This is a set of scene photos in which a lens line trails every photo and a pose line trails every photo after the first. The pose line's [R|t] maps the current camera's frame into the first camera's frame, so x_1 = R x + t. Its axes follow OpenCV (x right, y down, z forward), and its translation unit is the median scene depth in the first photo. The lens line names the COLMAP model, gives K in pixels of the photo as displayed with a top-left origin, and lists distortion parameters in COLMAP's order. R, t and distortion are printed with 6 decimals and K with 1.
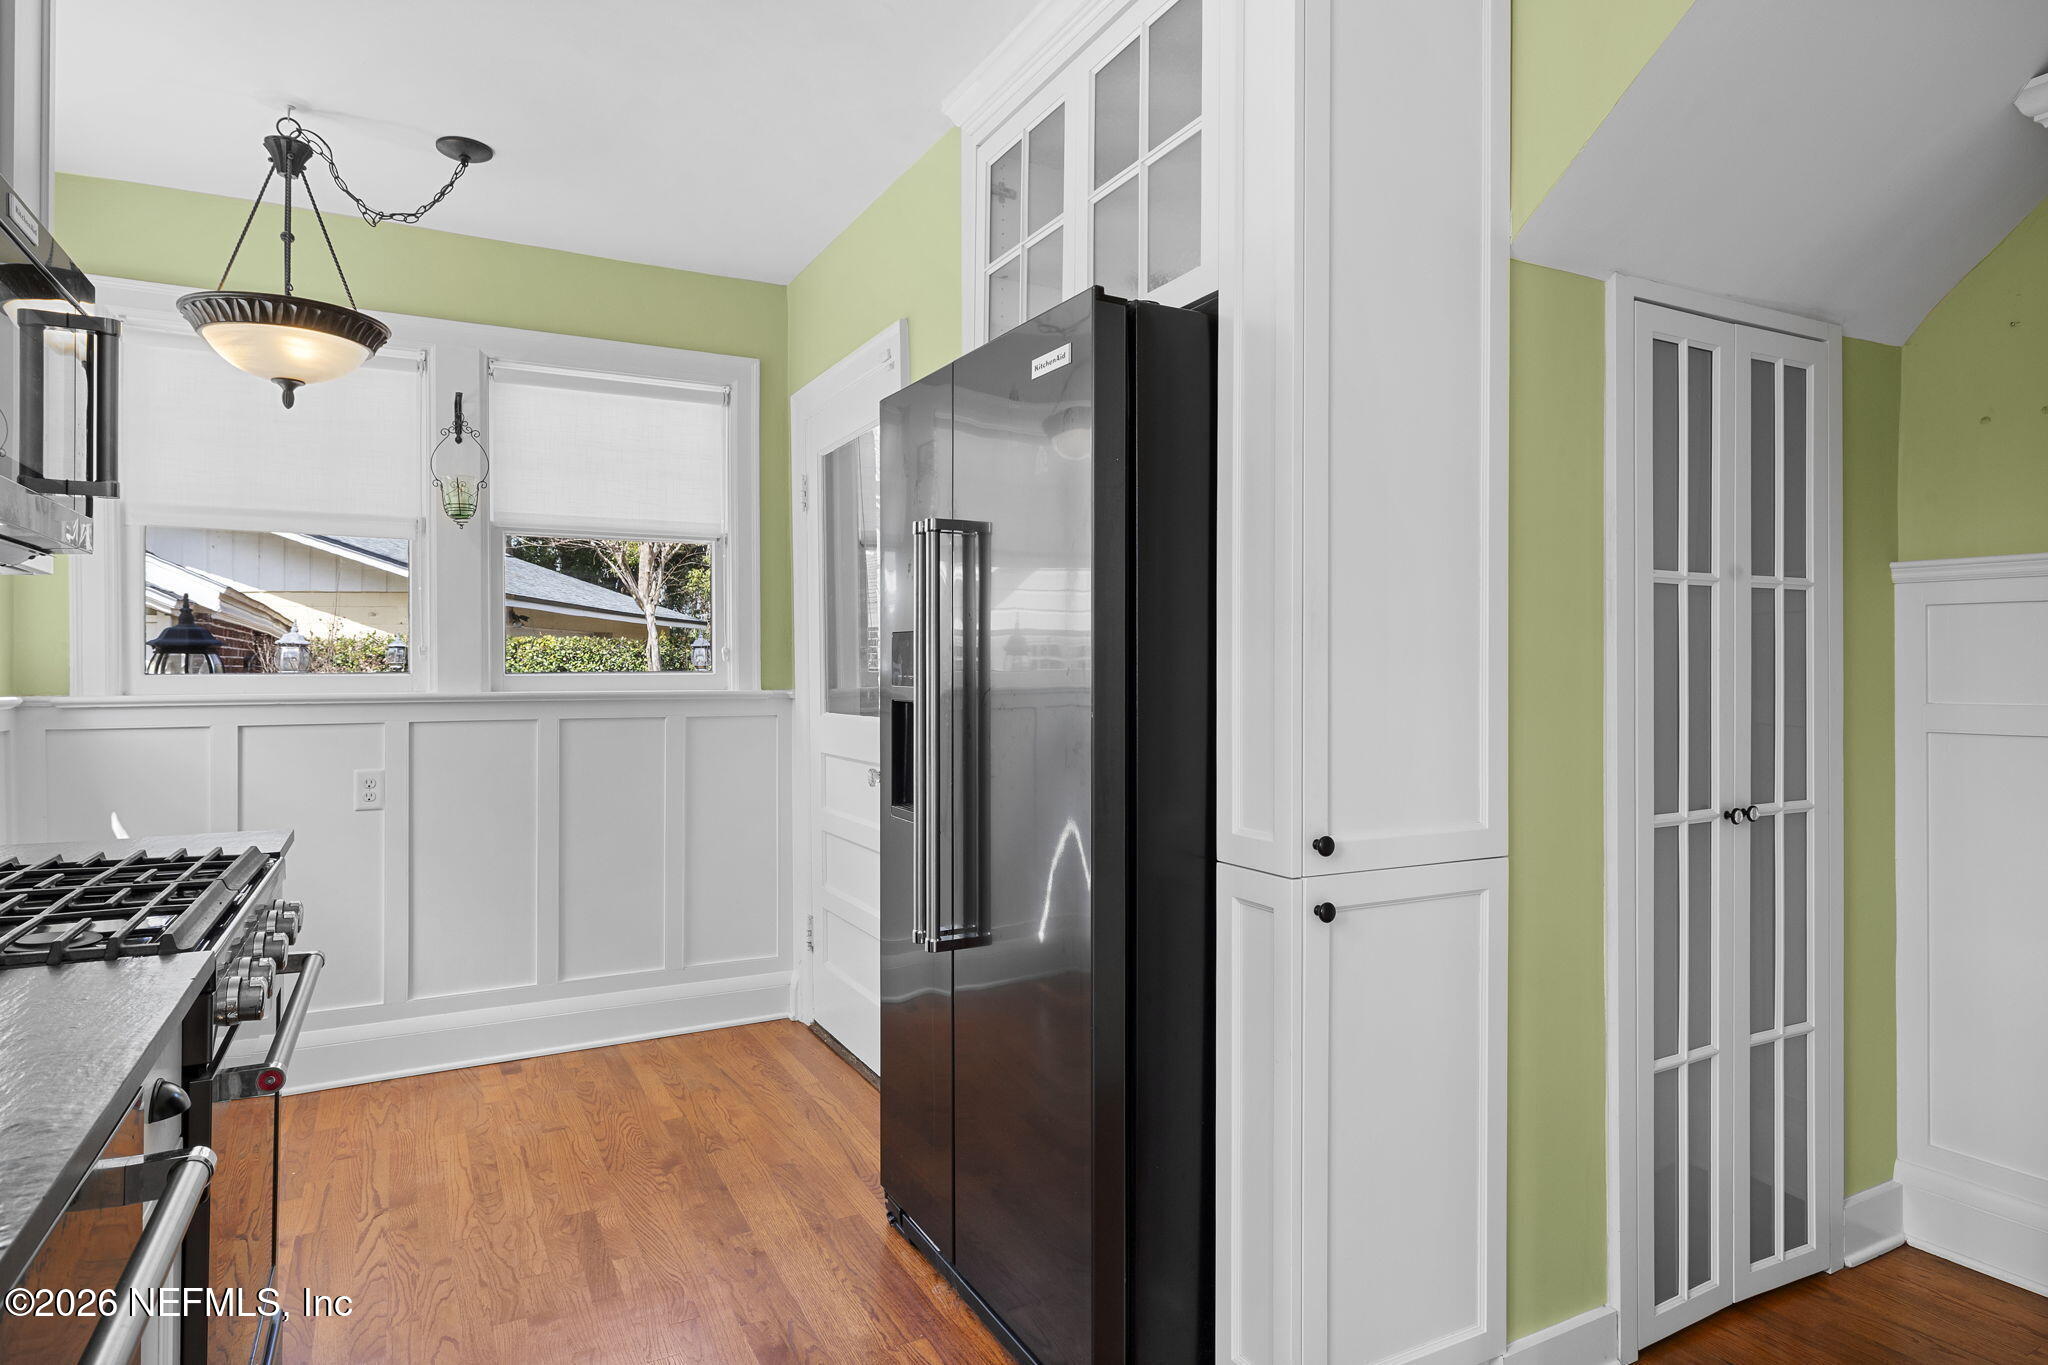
lens RADIAL K [[1100.2, 0, 1084.2], [0, 1100.2, 682.5], [0, 0, 1]] dist [0.001630, 0.001393]
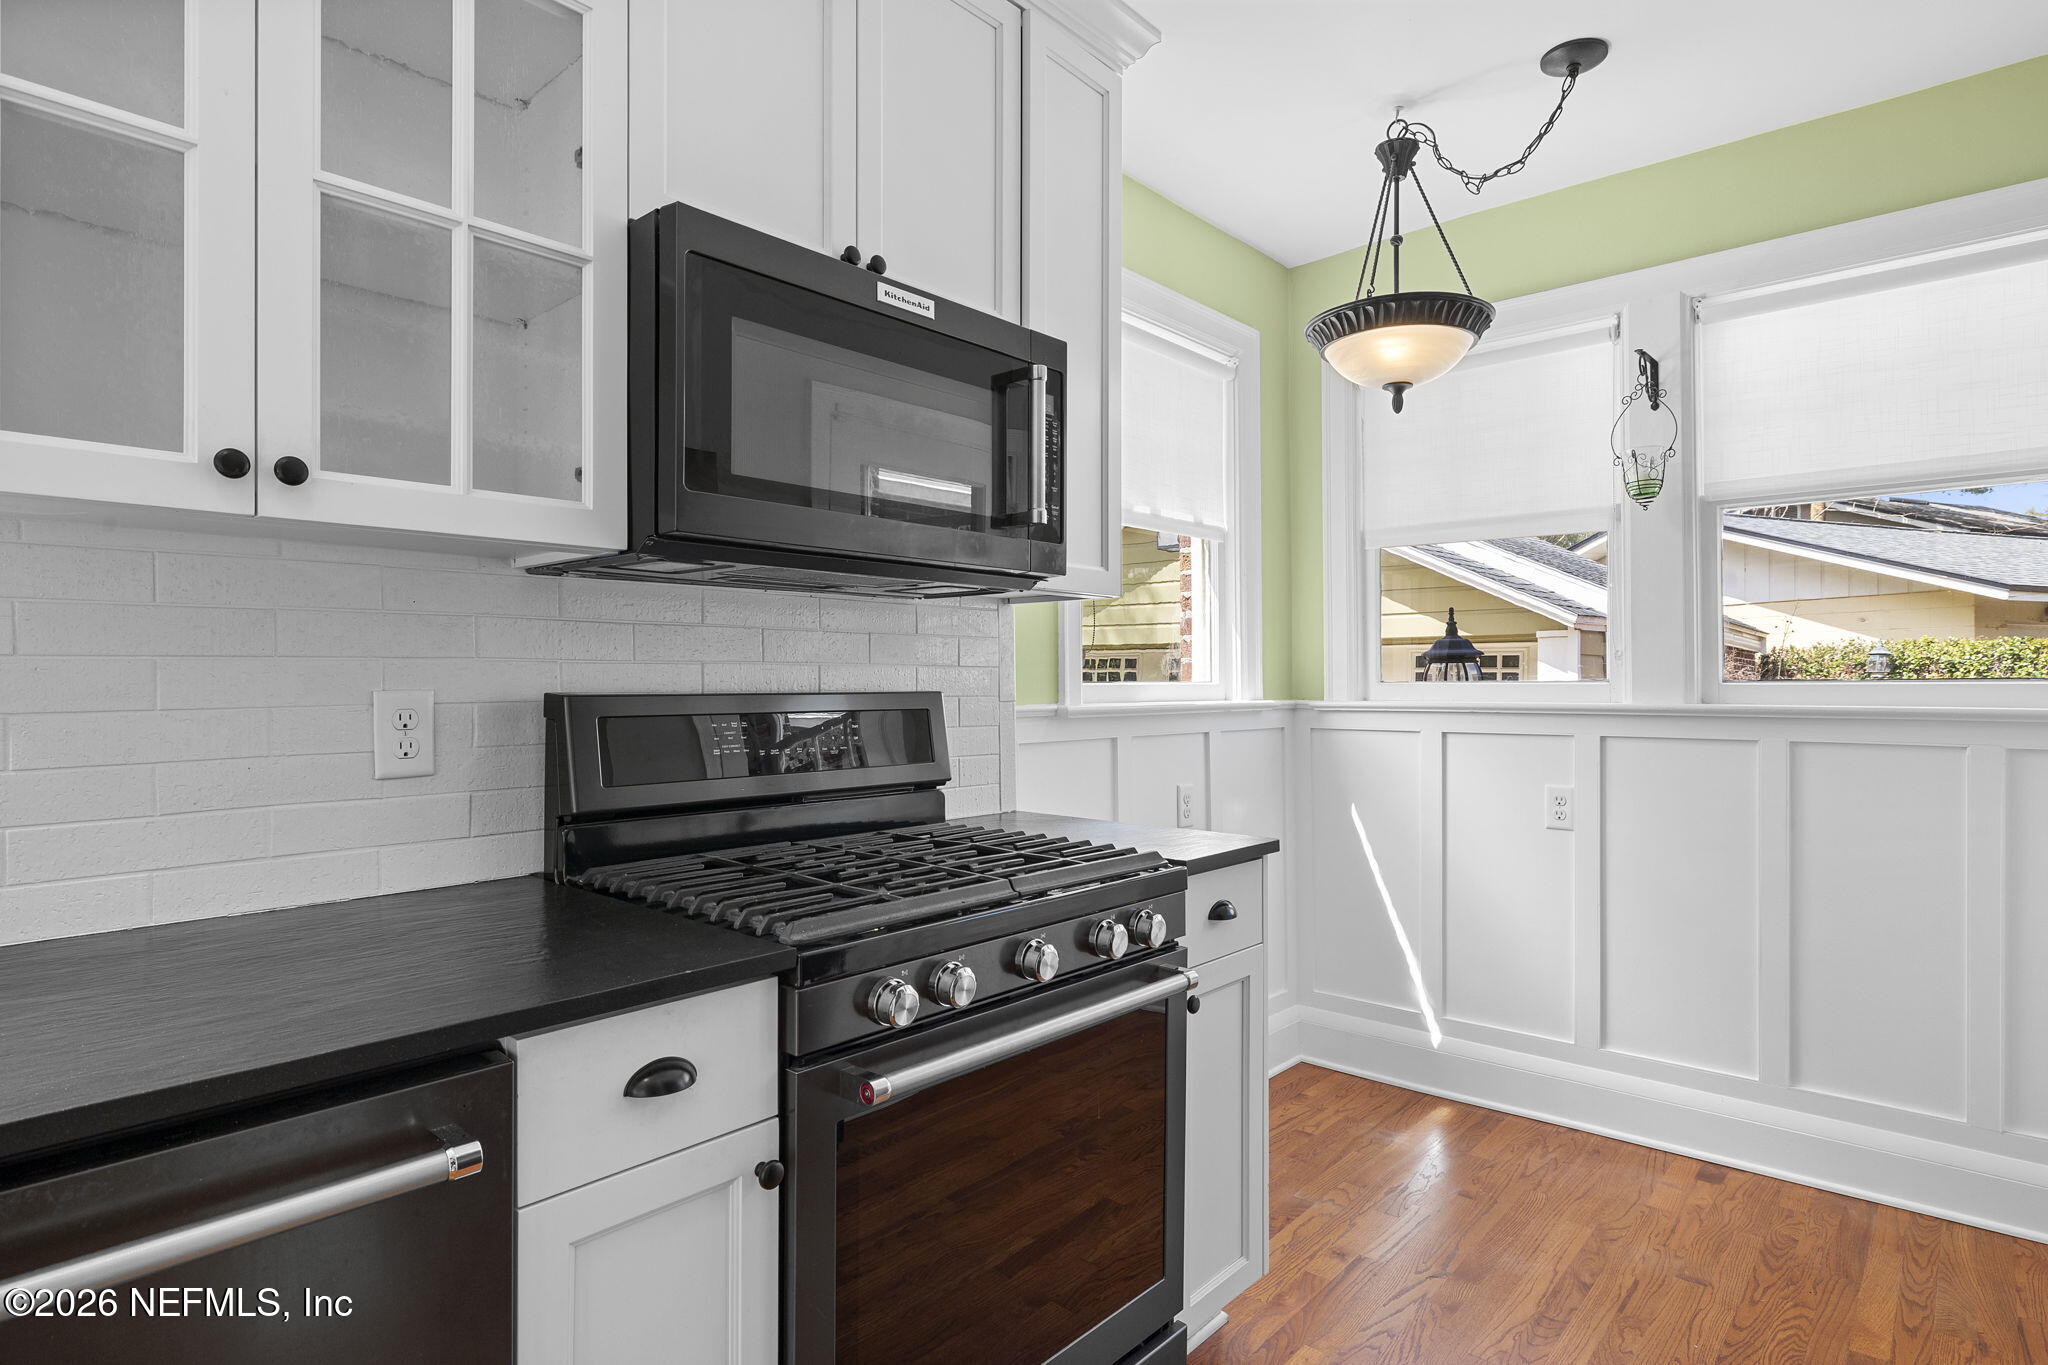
lens RADIAL K [[1100.2, 0, 1084.2], [0, 1100.2, 682.5], [0, 0, 1]] dist [0.001630, 0.001393]
pose [[0.327145, 0.001061, -0.944974, 0.099322], [-0.009524, 0.999952, -0.002175, -0.001782], [0.944926, 0.009711, 0.327139, 0.342429]]
